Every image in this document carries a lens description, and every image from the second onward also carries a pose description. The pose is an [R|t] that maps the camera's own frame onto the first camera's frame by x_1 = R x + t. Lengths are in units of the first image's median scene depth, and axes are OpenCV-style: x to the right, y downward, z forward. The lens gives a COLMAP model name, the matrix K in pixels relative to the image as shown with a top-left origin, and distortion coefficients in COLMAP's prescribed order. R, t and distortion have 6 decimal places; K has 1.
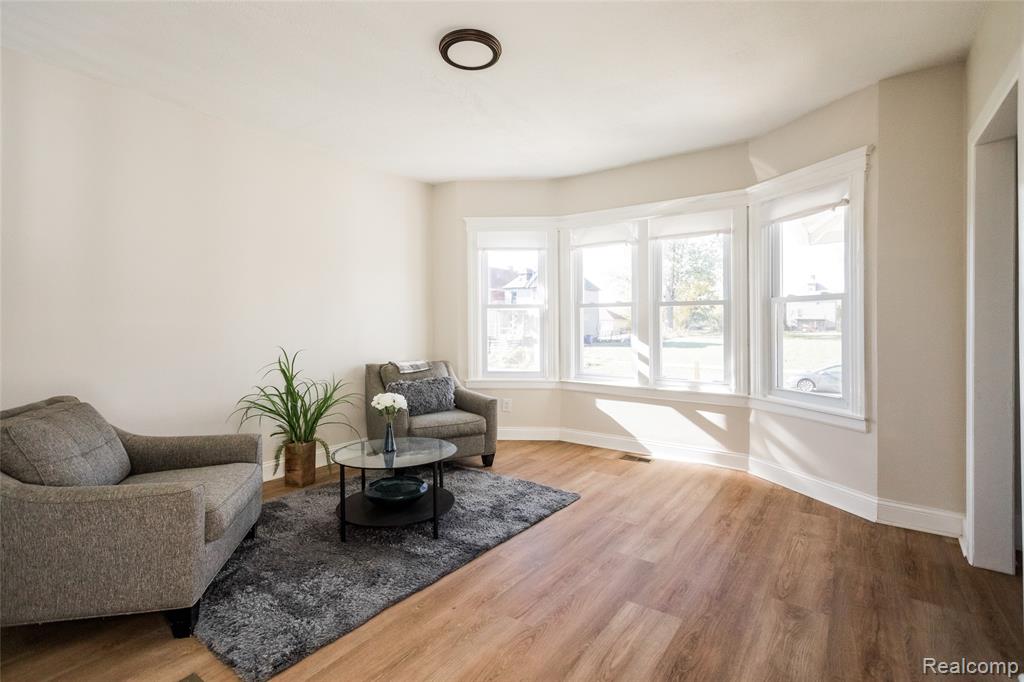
lens RADIAL K [[488.7, 0, 517.8], [0, 488.7, 324.3], [0, 0, 1]] dist [0.004596, 0.001185]
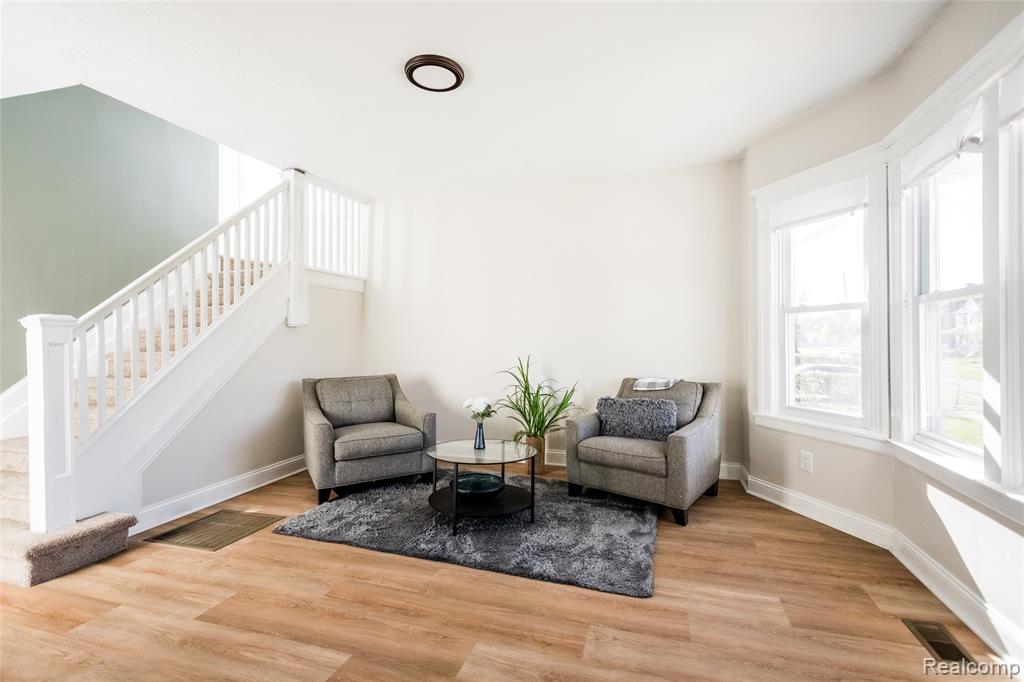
lens RADIAL K [[488.7, 0, 511.3], [0, 488.7, 337.3], [0, 0, 1]] dist [0.004596, 0.001185]
pose [[0.287609, -0.004327, -0.957738, 0.605209], [-0.004460, 0.999973, -0.005857, 0.008399], [0.957737, 0.005956, 0.287582, 0.547600]]
